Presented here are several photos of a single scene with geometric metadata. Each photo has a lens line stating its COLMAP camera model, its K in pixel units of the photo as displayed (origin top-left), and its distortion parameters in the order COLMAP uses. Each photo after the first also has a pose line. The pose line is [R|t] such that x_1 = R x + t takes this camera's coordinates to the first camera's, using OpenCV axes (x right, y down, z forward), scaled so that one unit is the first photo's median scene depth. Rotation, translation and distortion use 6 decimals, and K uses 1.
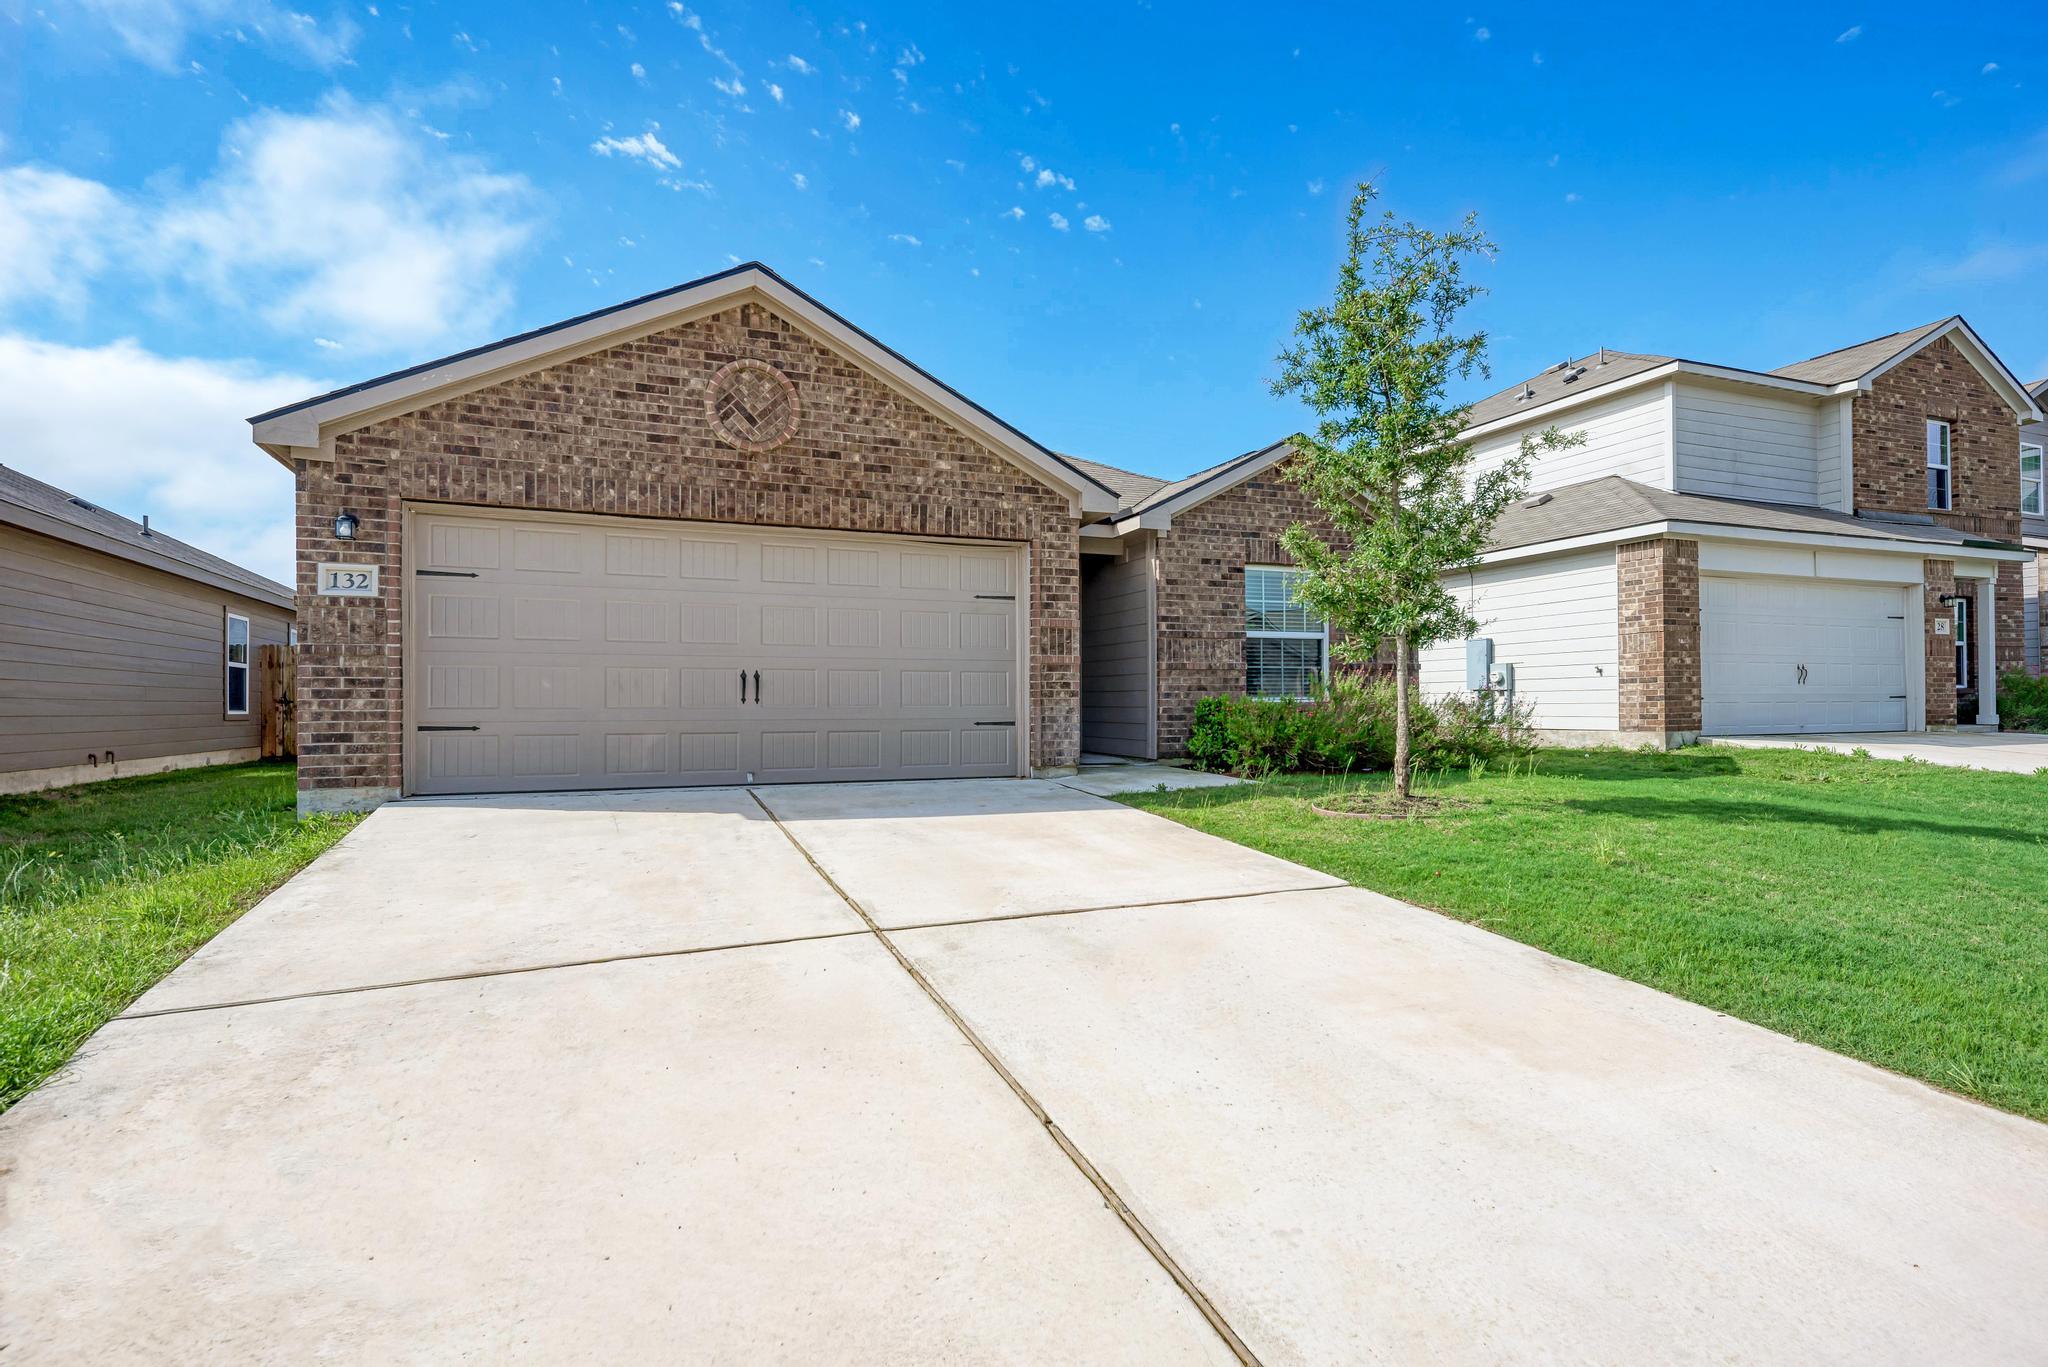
lens RADIAL K [[1020.4, 0, 1024.0], [0, 1020.4, 683.5], [0, 0, 1]] dist [-0.000108, 0.000001]
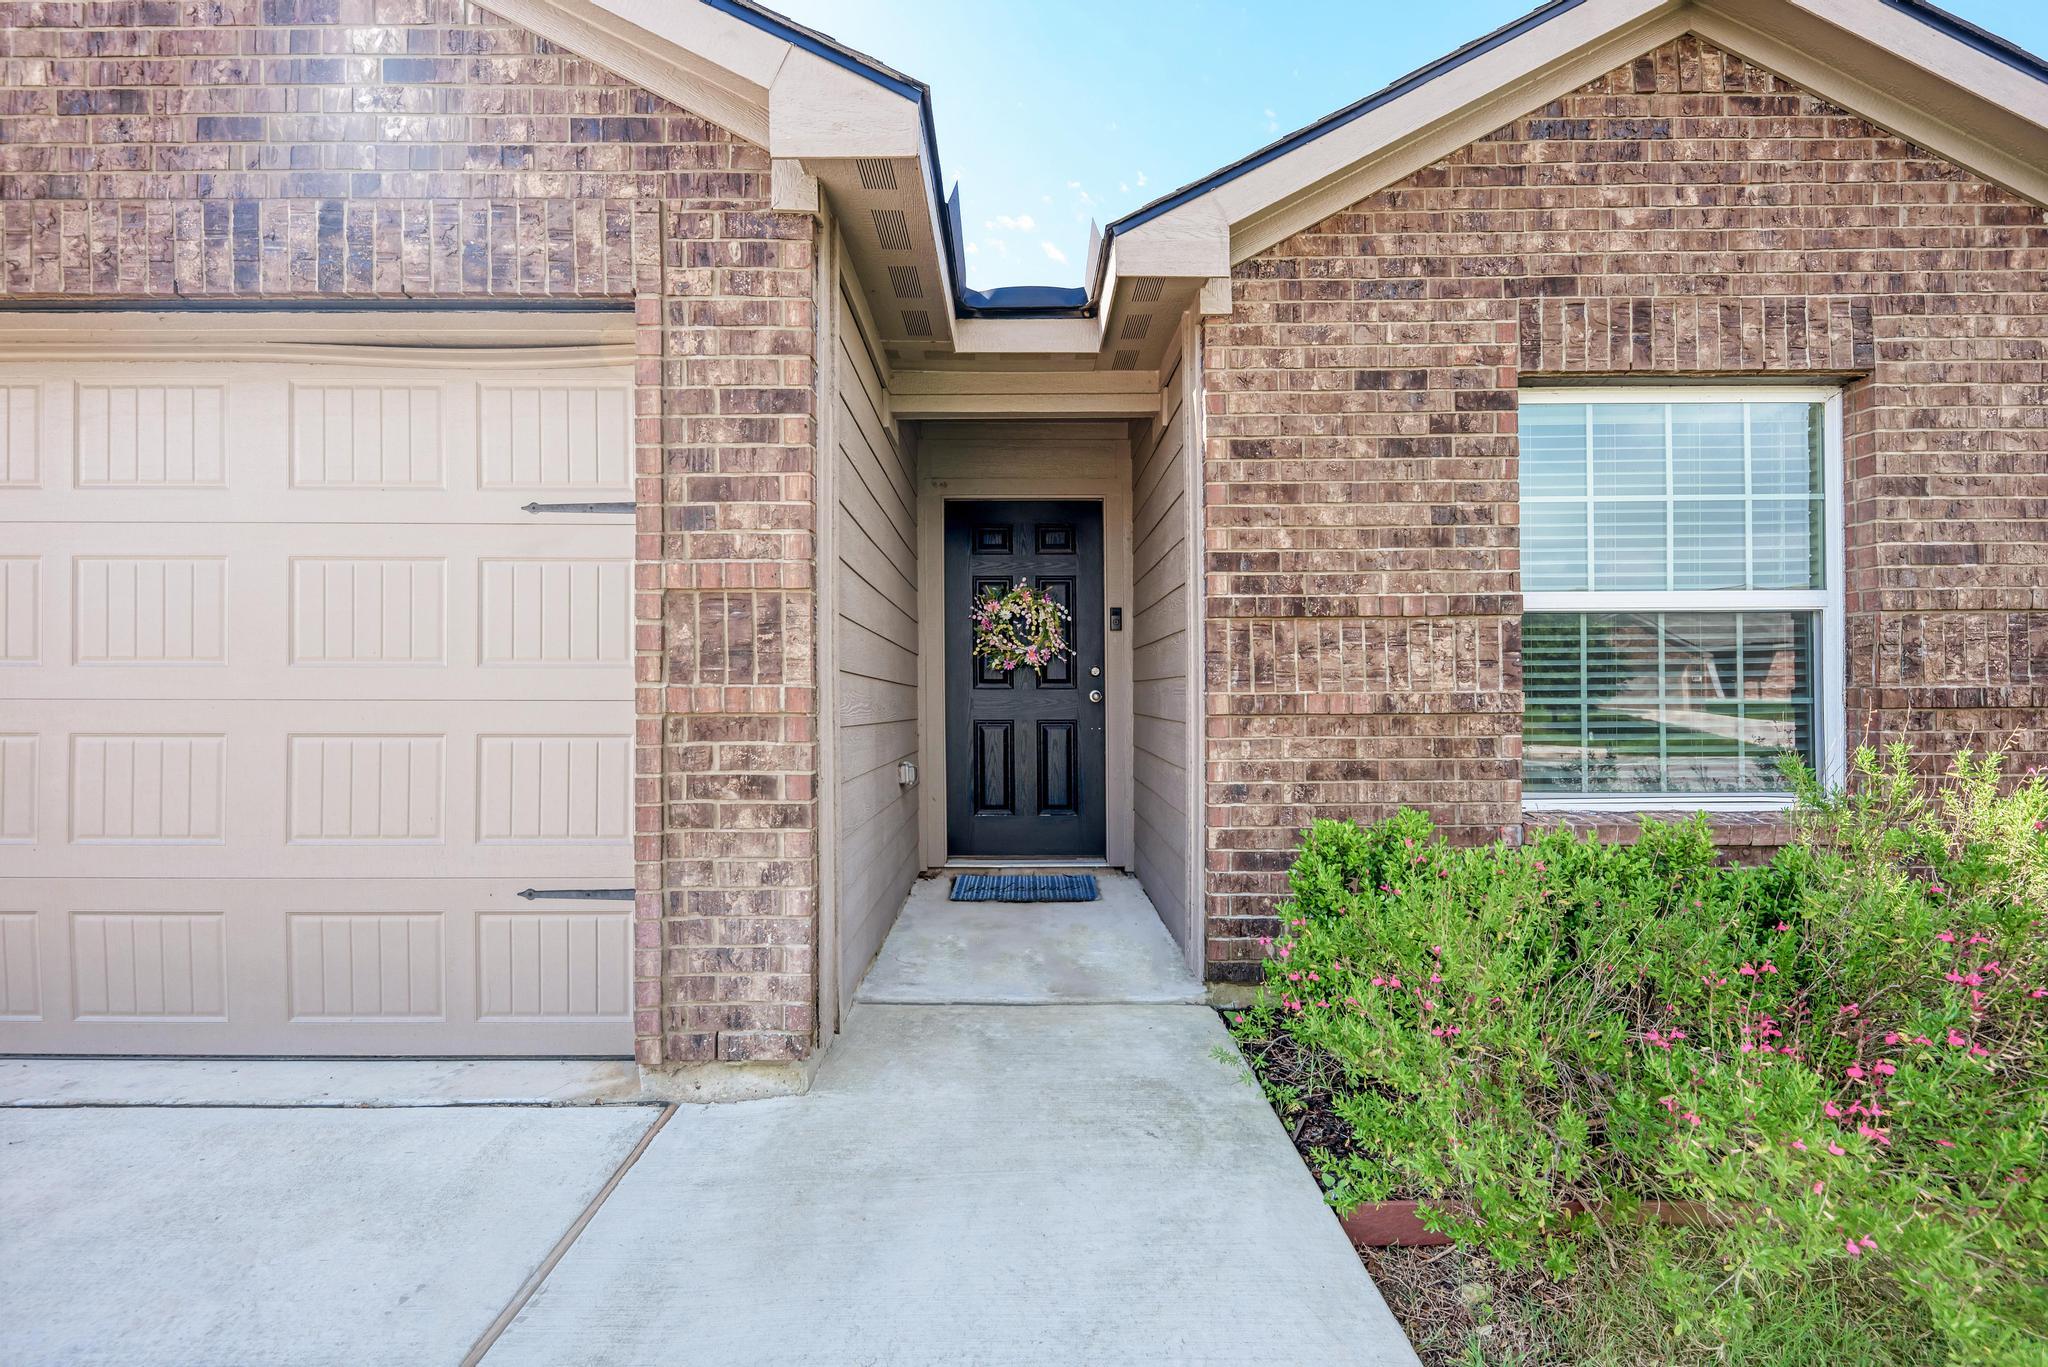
lens RADIAL K [[835.7, 0, 1024.0], [0, 835.7, 683.5], [0, 0, 1]] dist [0.007677, -0.000582]
pose [[0.920589, -0.000785, -0.390532, 0.183004], [0.004442, 0.999954, 0.008463, -0.026504], [0.390507, -0.009526, 0.920551, 0.722735]]
